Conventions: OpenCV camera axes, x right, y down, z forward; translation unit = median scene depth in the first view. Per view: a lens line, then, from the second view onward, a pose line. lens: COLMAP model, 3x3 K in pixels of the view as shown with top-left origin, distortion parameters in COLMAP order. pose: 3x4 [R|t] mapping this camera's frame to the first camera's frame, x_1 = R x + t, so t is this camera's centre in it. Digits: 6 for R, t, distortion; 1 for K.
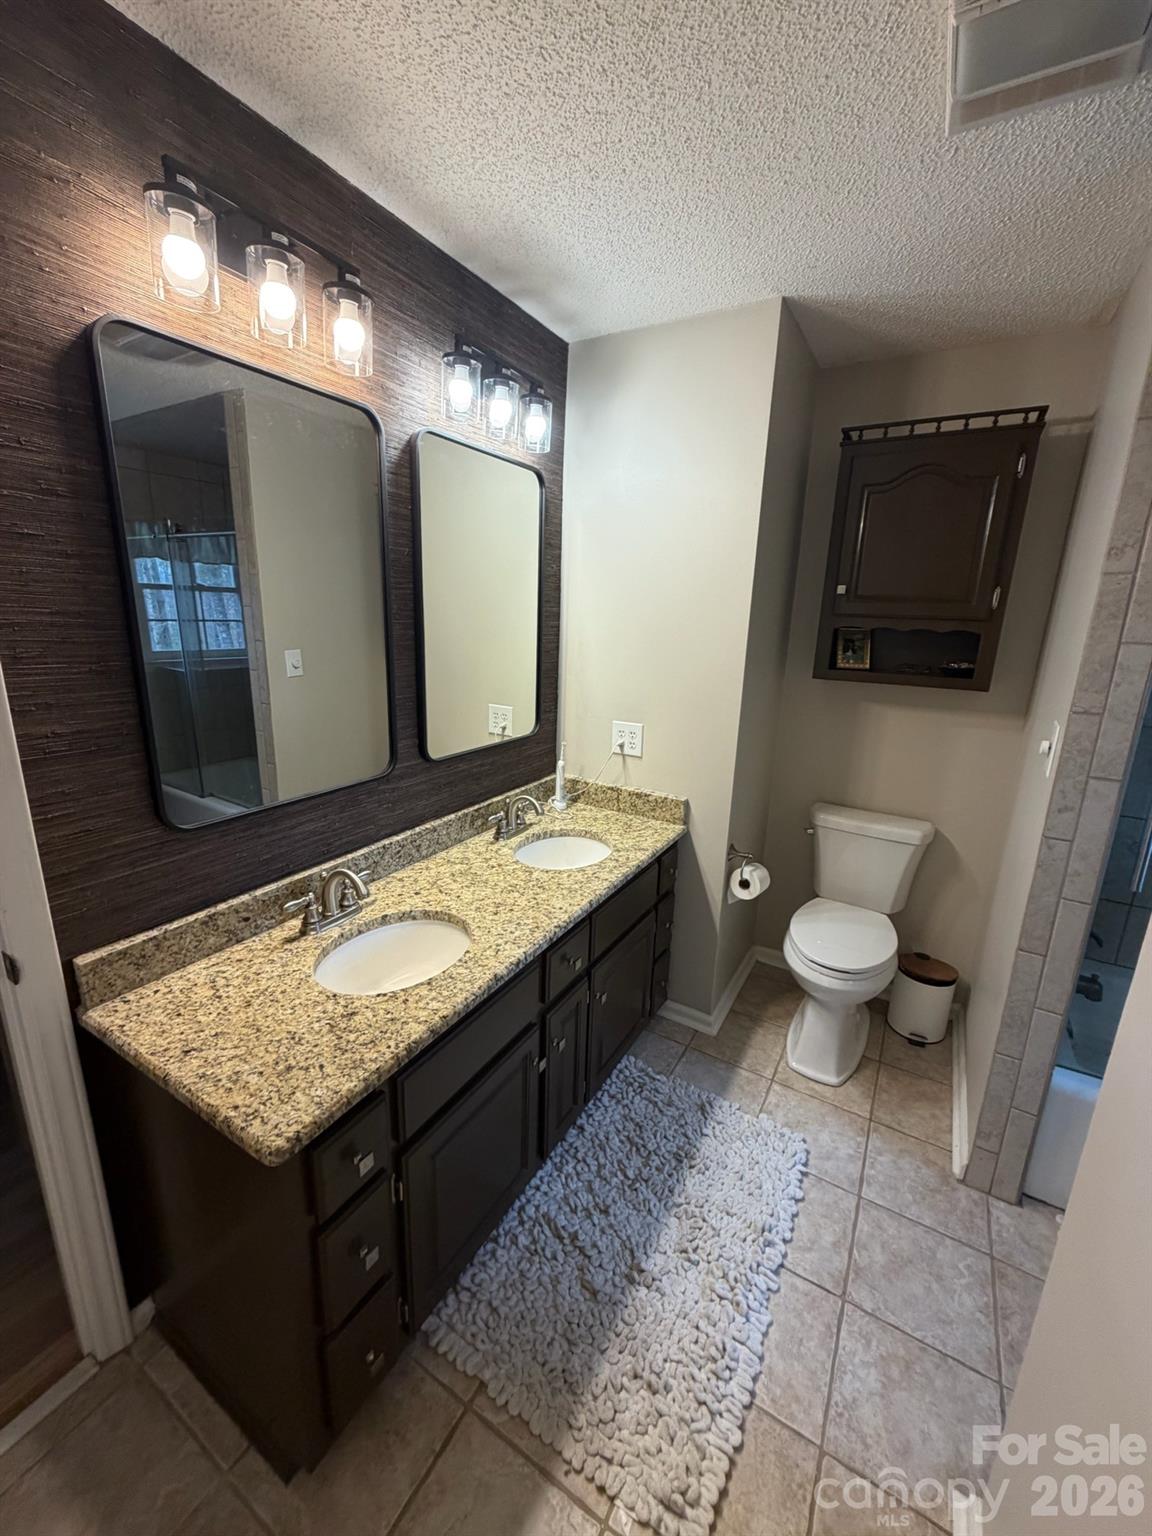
lens RADIAL K [[612.4, 0, 571.2], [0, 612.4, 766.4], [0, 0, 1]] dist [0.001263, 0.000101]
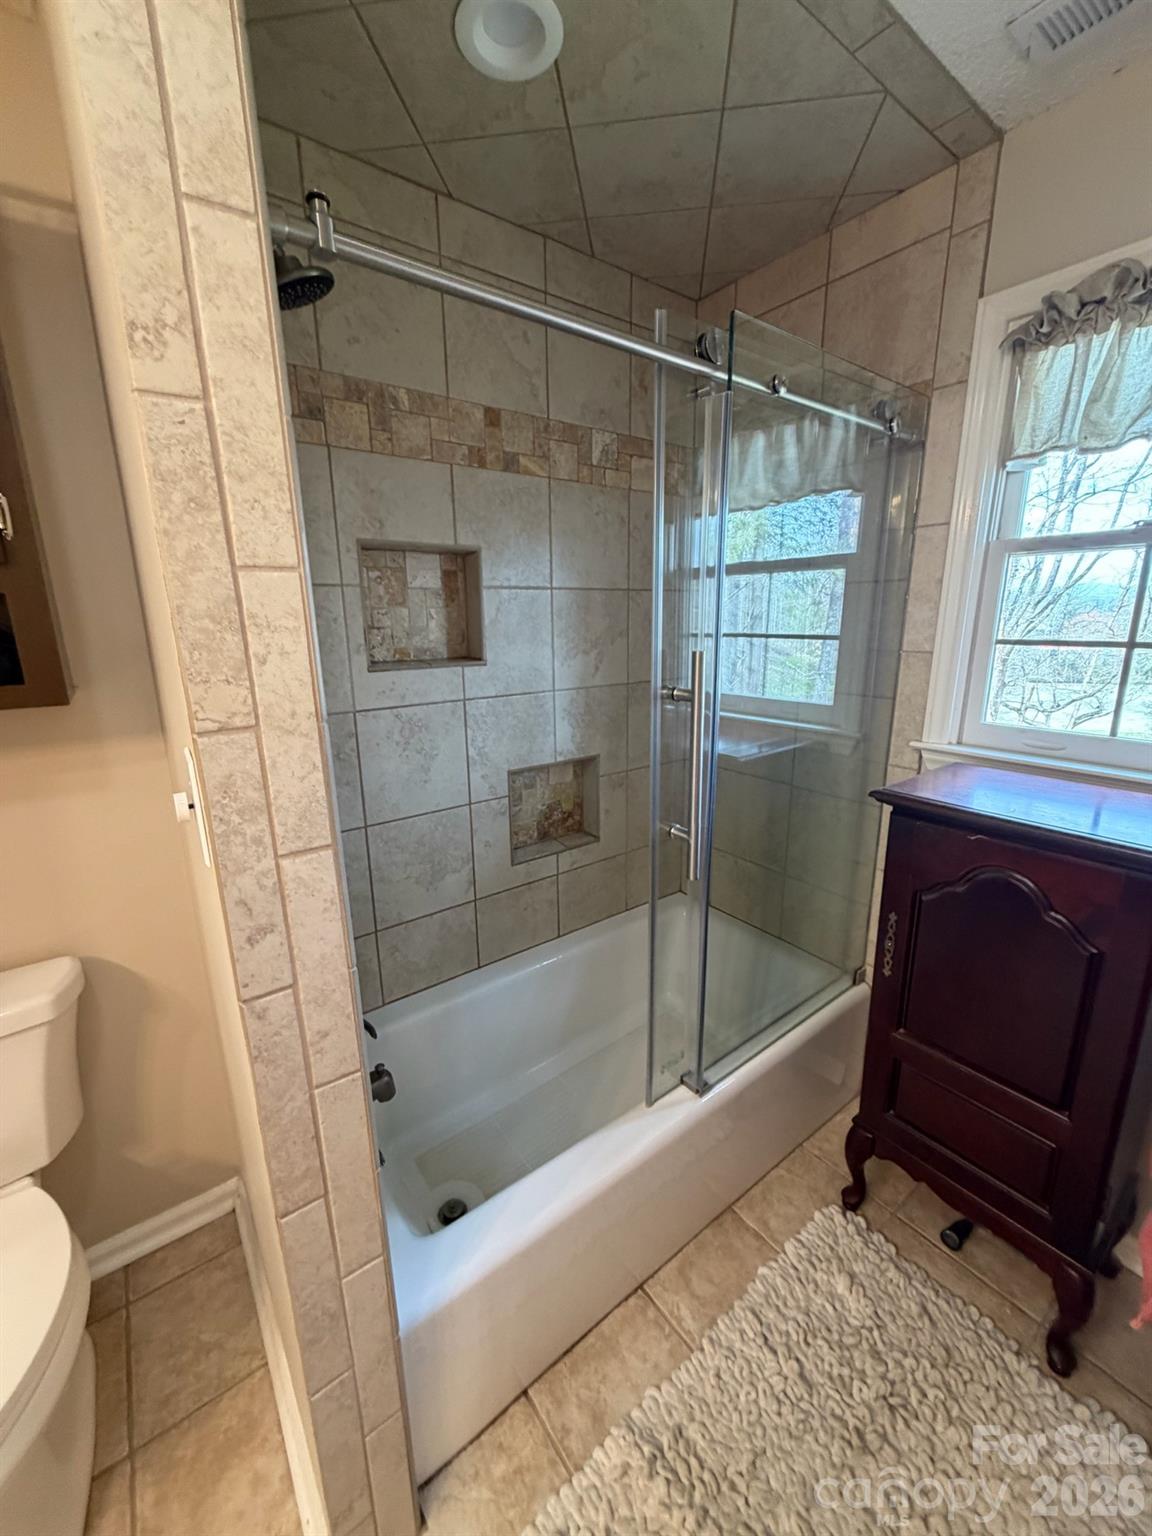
lens RADIAL K [[612.4, 0, 577.6], [0, 612.4, 768.4], [0, 0, 1]] dist [0.001263, 0.000101]
pose [[0.380010, -0.256435, 0.888726, 0.381434], [0.250741, 0.953387, 0.167878, -0.050390], [-0.890349, 0.159044, 0.426595, 0.418605]]
